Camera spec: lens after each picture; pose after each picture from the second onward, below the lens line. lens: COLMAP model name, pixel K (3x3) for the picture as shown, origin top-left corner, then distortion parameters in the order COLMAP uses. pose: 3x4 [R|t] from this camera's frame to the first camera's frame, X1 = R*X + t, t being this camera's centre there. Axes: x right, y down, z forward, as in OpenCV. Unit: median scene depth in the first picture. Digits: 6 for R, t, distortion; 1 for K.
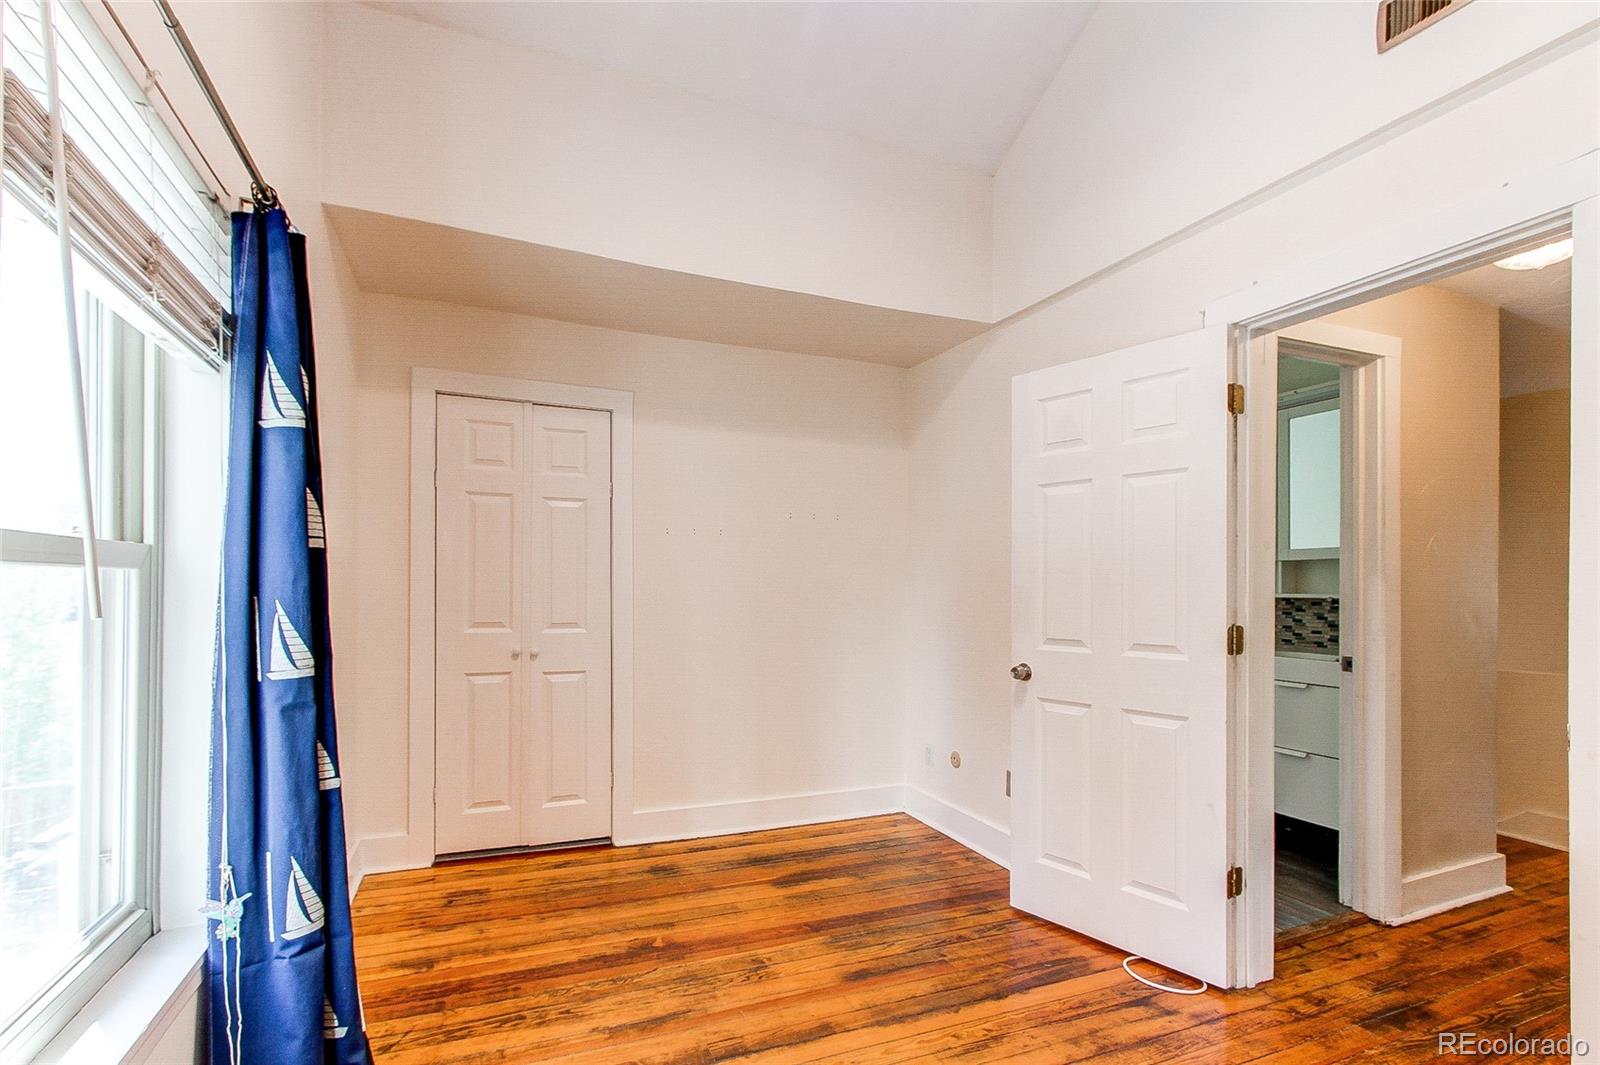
lens RADIAL K [[752.1, 0, 780.0], [0, 752.1, 582.5], [0, 0, 1]] dist [0.000695, -0.000270]
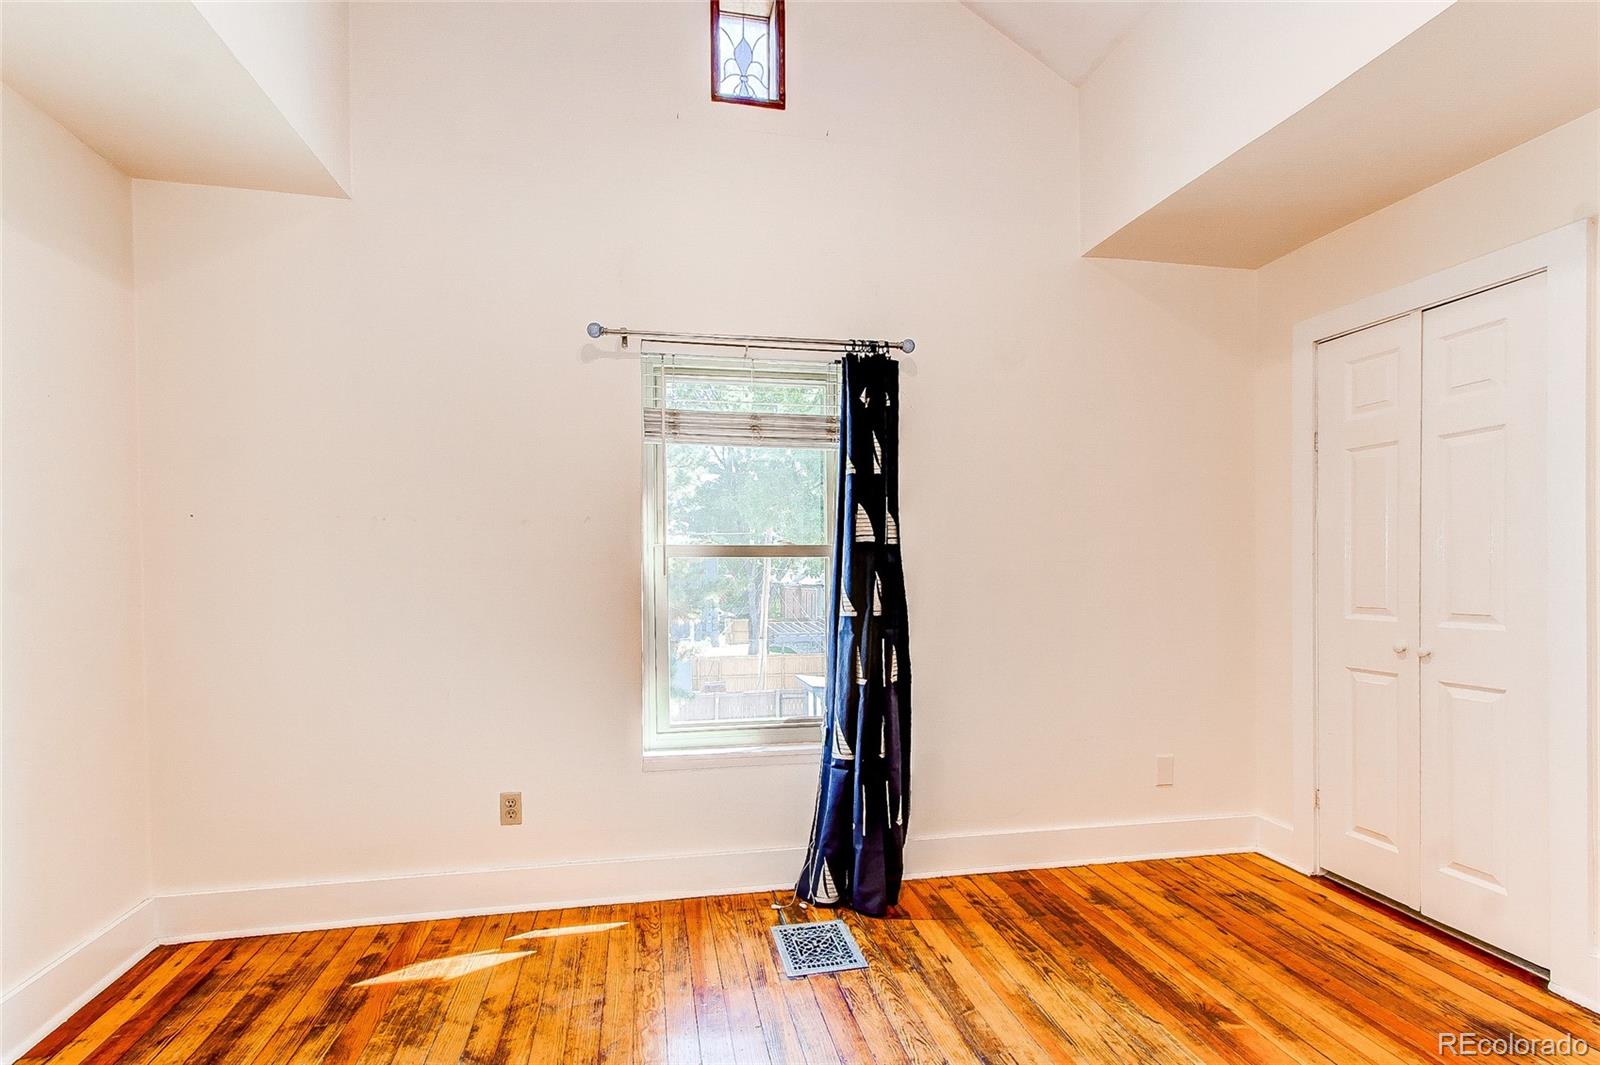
lens RADIAL K [[752.1, 0, 789.9], [0, 752.1, 582.0], [0, 0, 1]] dist [0.000695, -0.000270]
pose [[-0.180394, 0.012927, -0.983509, 0.584945], [0.007127, 0.999905, 0.011835, 0.013889], [0.983569, -0.004875, -0.180469, 0.617036]]
